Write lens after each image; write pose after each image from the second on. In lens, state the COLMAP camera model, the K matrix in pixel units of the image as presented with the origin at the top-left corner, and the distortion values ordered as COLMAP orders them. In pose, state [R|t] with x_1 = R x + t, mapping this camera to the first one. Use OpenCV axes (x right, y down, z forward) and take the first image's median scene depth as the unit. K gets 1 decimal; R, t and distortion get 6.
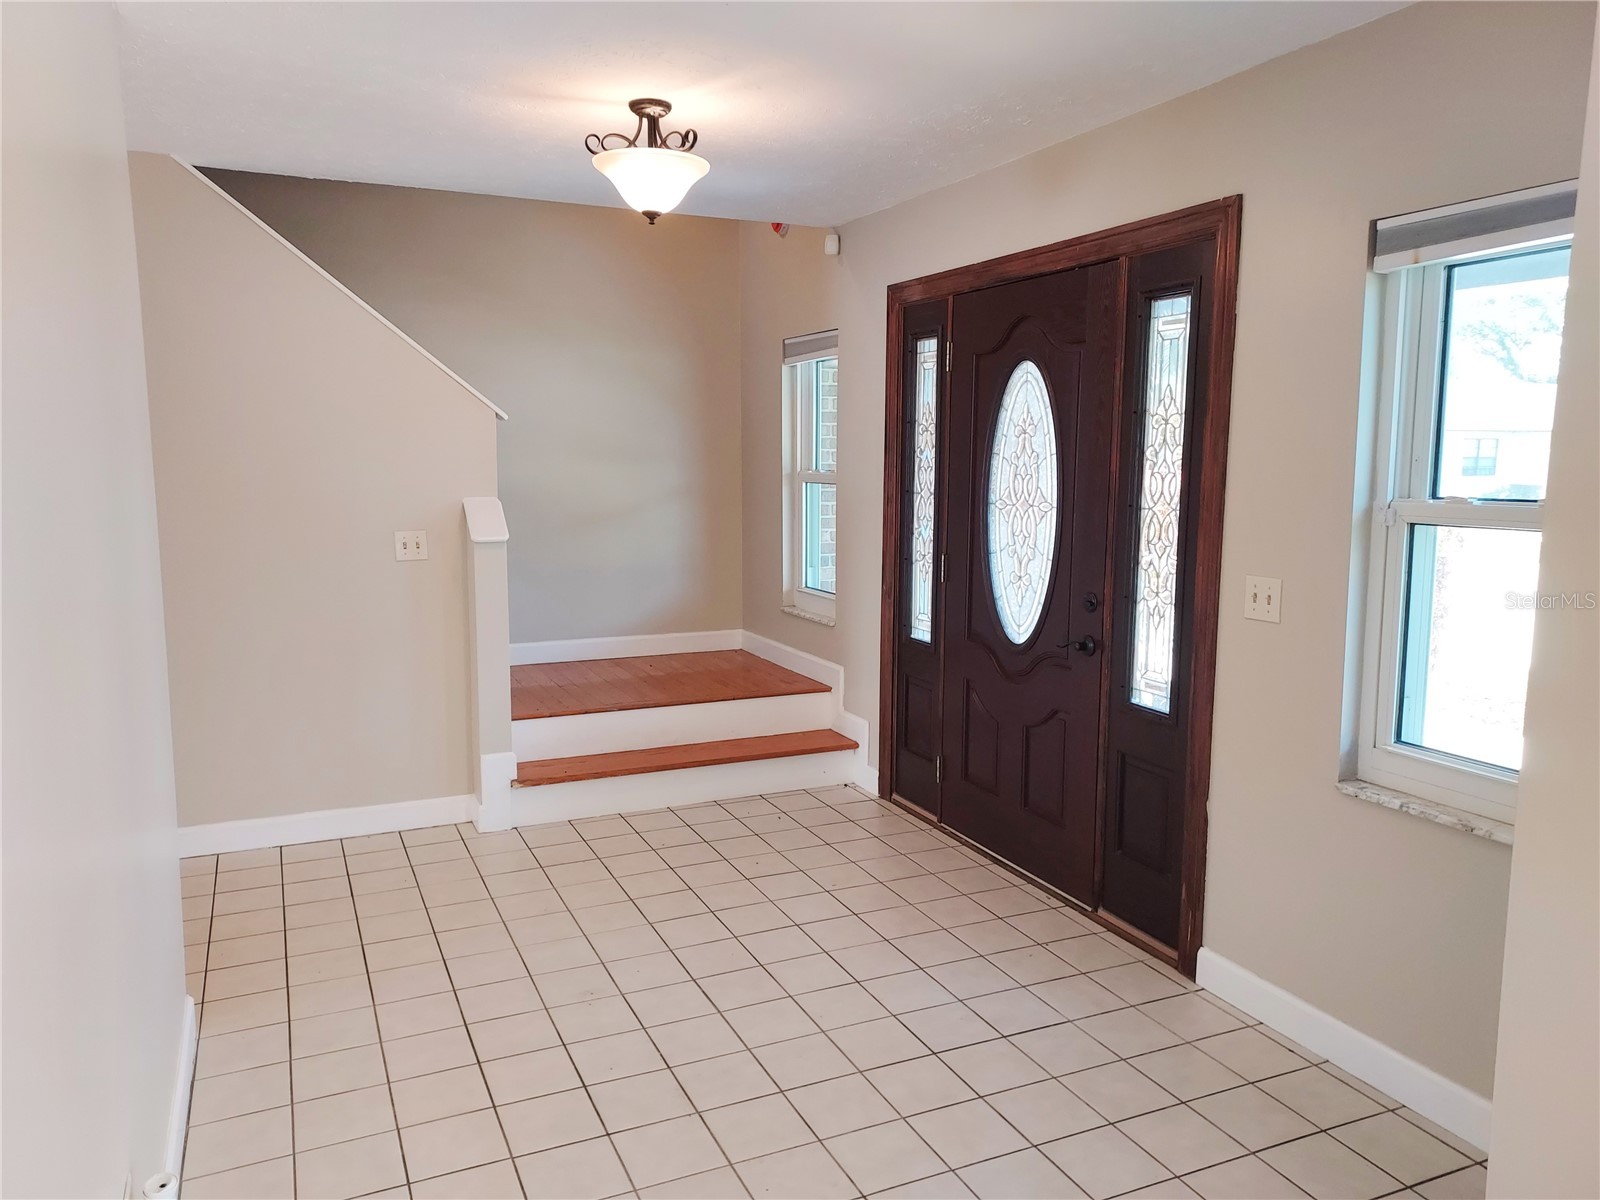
lens RADIAL K [[1156.8, 0, 808.2], [0, 1156.8, 599.7], [0, 0, 1]] dist [0.090022, -0.091996]
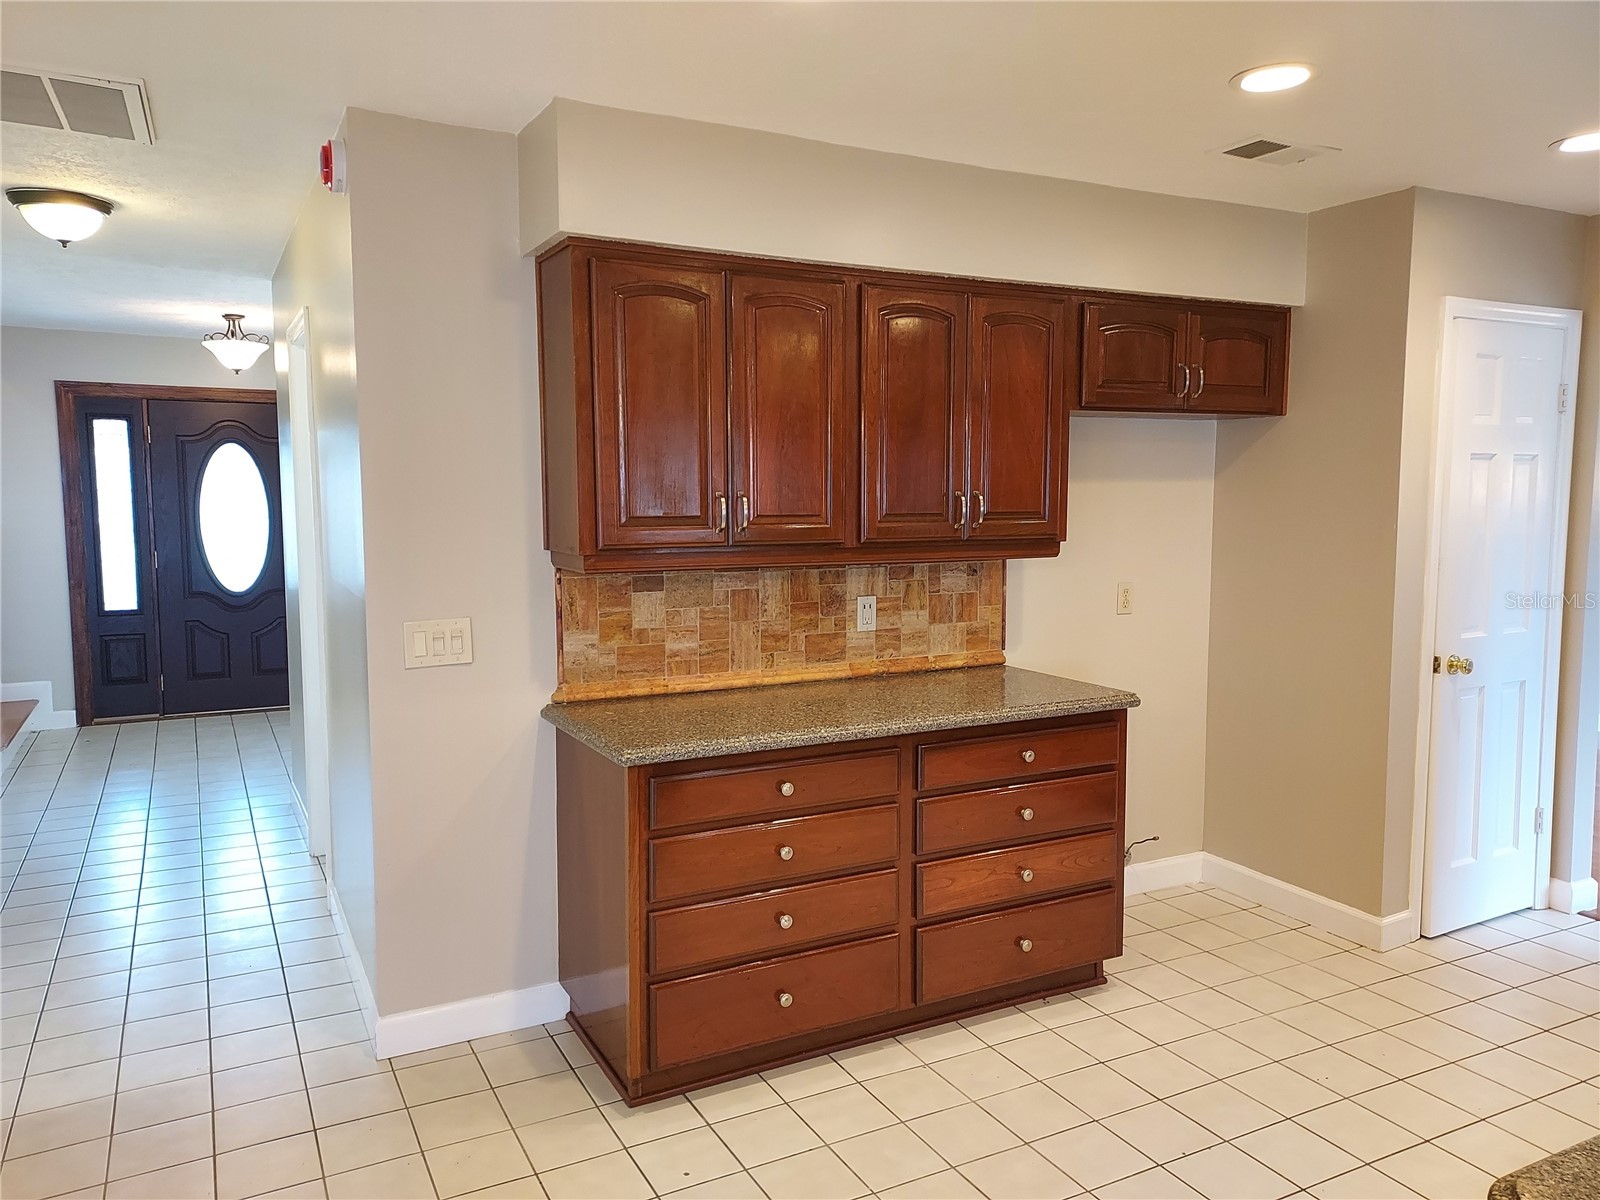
lens RADIAL K [[1156.8, 0, 808.2], [0, 1156.8, 599.7], [0, 0, 1]] dist [0.090022, -0.091996]
pose [[-0.057184, -0.113018, 0.991946, -1.540141], [0.122126, 0.985318, 0.119303, -0.055776], [-0.990866, 0.127964, -0.042542, 0.142031]]
